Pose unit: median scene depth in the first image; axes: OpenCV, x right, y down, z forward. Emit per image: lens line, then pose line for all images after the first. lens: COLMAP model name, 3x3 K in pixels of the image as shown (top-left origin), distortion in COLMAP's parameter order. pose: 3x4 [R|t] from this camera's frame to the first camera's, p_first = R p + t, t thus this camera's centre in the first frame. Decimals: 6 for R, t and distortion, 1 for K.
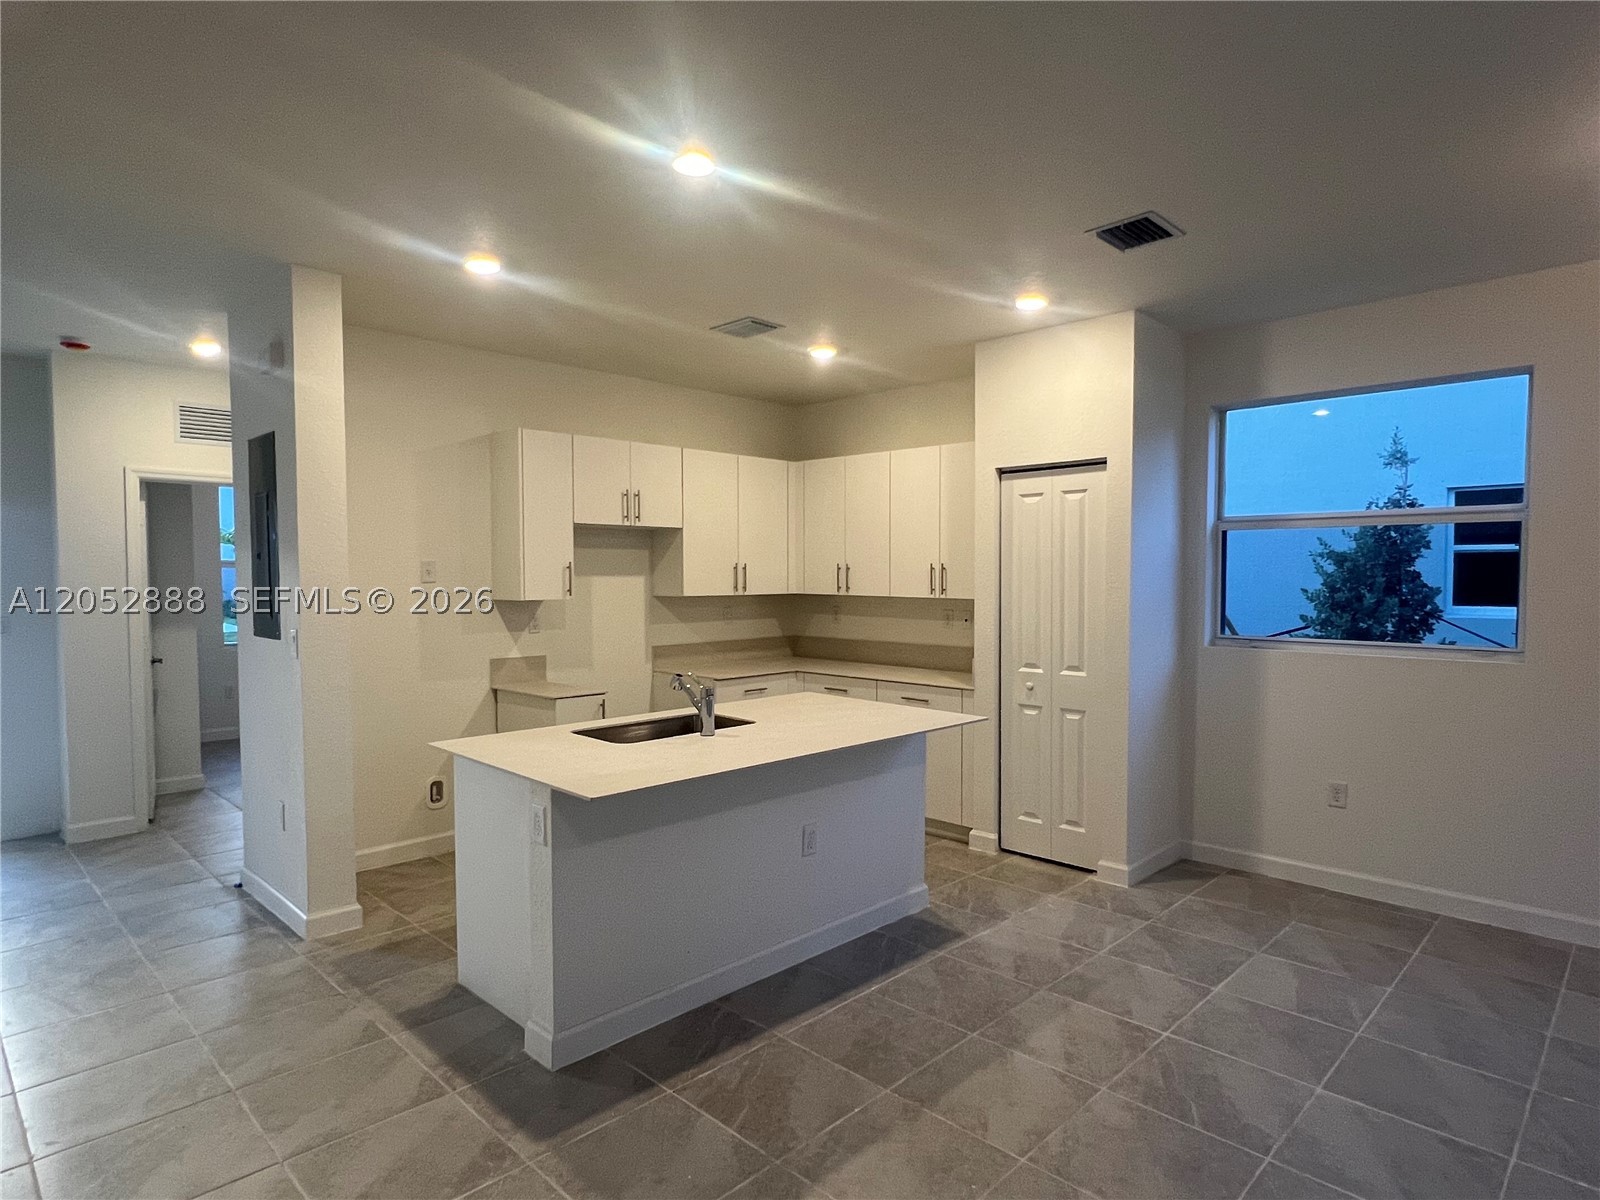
lens RADIAL K [[900.2, 0, 801.8], [0, 900.2, 605.1], [0, 0, 1]] dist [-0.002177, 0.000507]
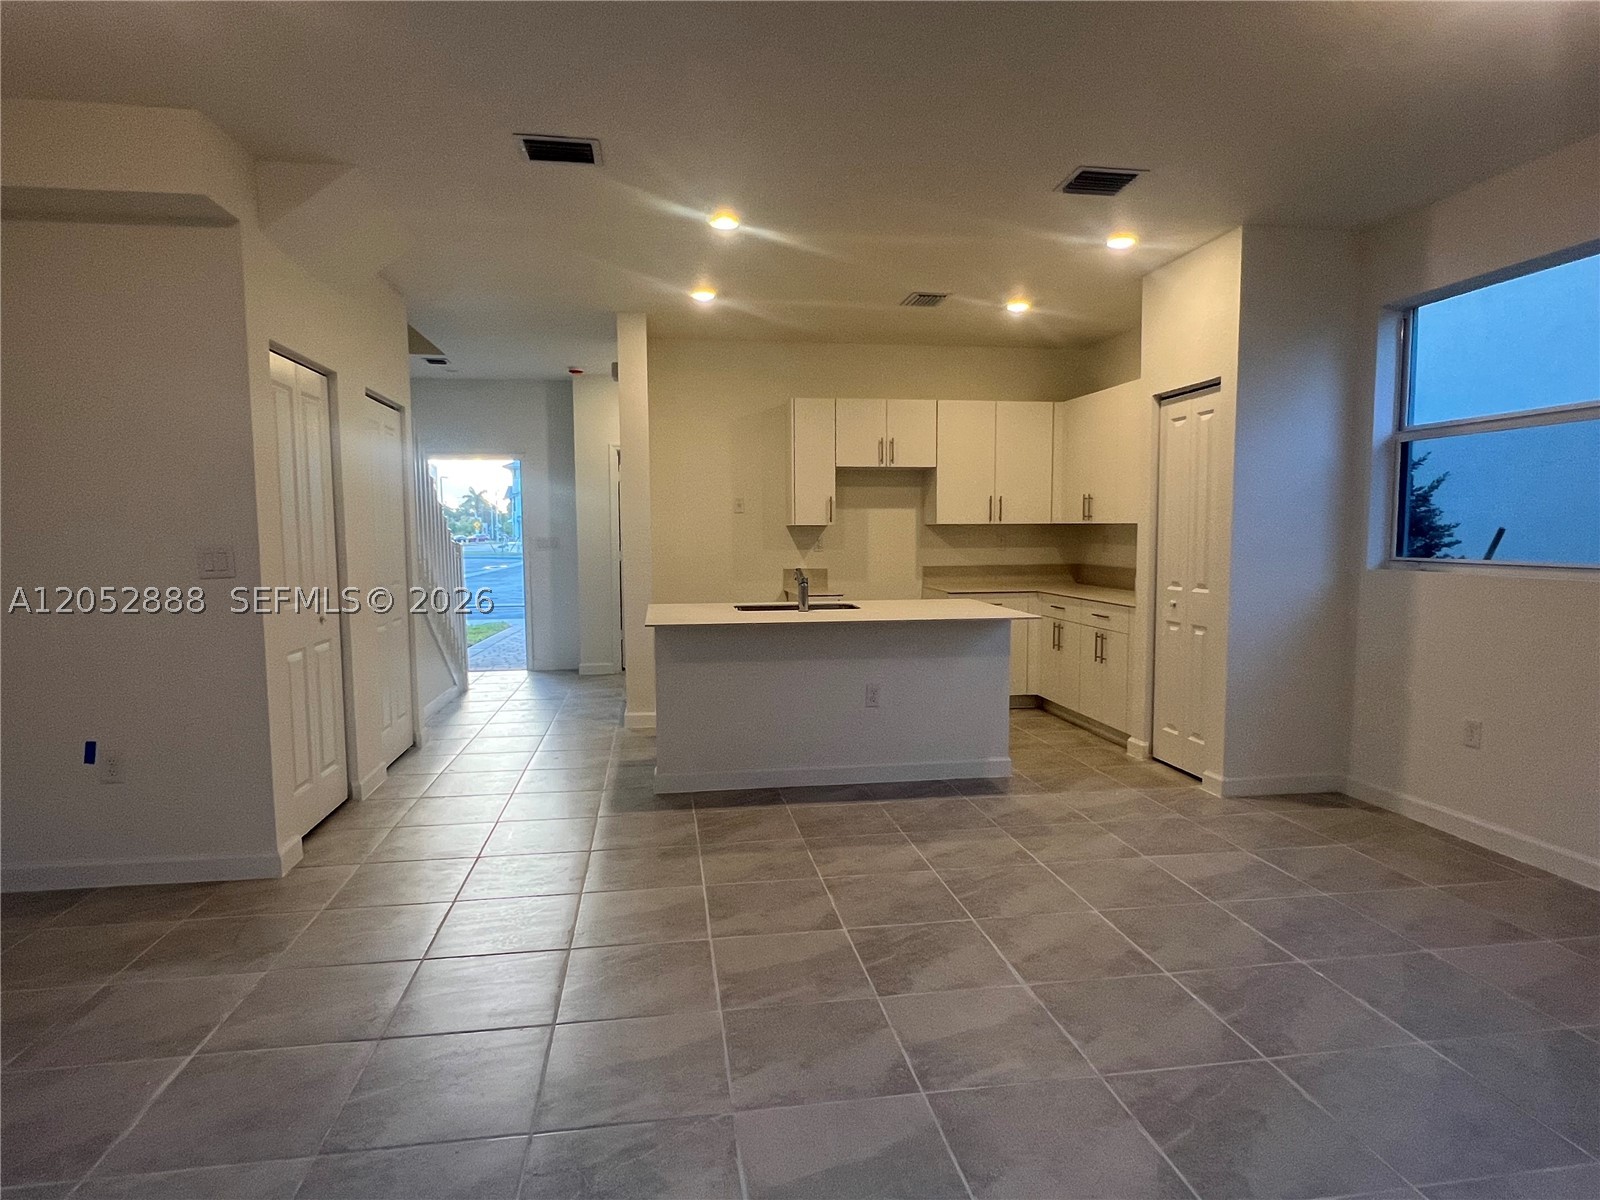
lens RADIAL K [[900.2, 0, 791.2], [0, 900.2, 601.8], [0, 0, 1]] dist [-0.002177, 0.000507]
pose [[0.801904, 0.044034, -0.595827, 0.521026], [-0.014956, 0.998447, 0.053660, 0.038721], [0.597265, -0.034119, 0.801318, -0.102344]]
